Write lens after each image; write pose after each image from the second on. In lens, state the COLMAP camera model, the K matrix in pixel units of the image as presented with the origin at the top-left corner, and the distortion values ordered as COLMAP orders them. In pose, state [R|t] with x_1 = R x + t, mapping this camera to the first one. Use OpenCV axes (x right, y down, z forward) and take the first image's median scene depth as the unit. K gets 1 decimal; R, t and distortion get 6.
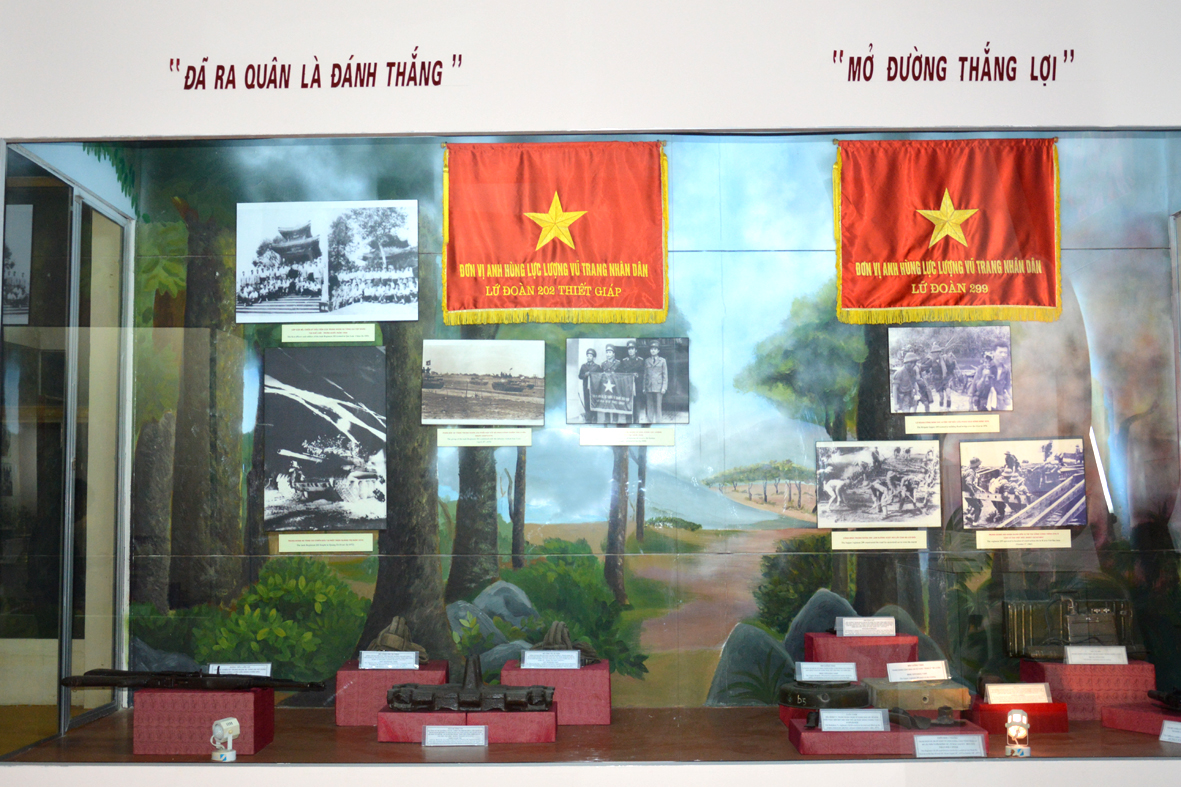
lens RADIAL K [[1439.6, 0, 590.5], [0, 1439.6, 393.5], [0, 0, 1]] dist [-0.064282, -0.001775]
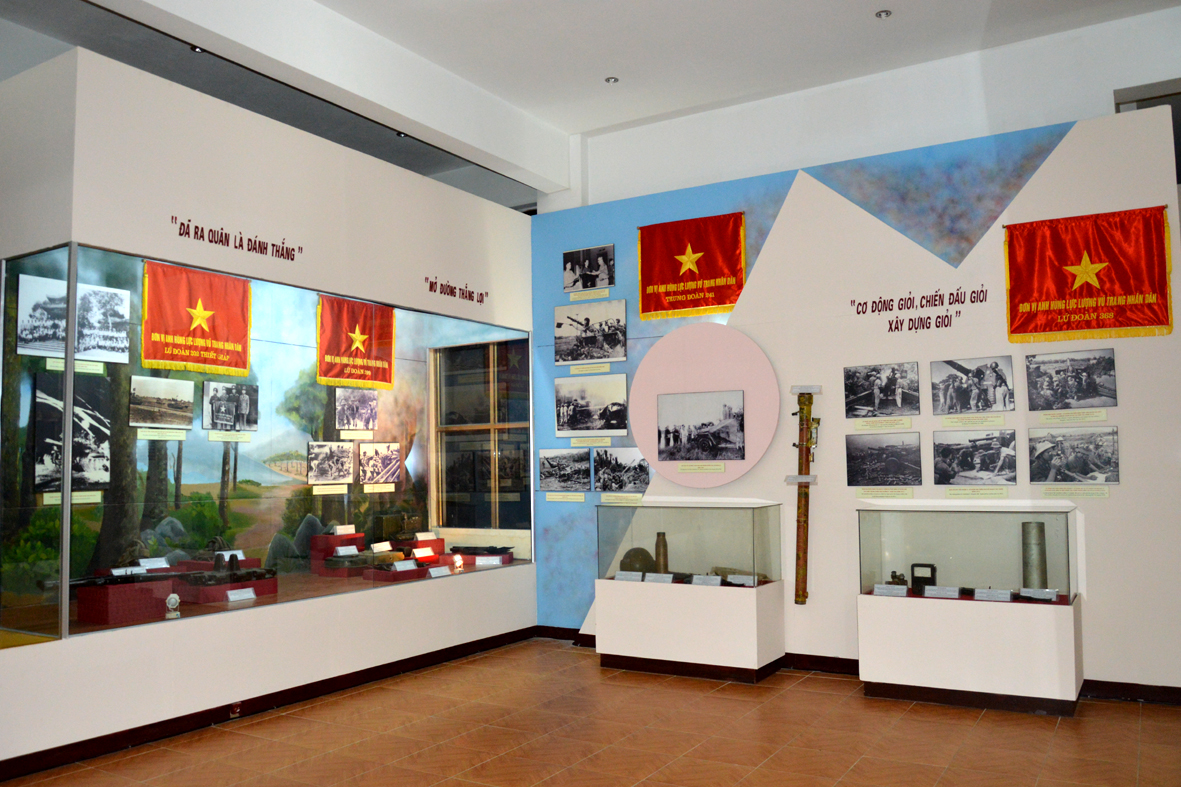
lens RADIAL K [[953.0, 0, 590.5], [0, 953.0, 393.5], [0, 0, 1]] dist [-0.086093, 0.000519]
pose [[0.497469, 0.064253, 0.865099, -0.795994], [-0.055438, 0.997569, -0.042212, -0.000002], [-0.865709, -0.026960, 0.499822, -0.008679]]
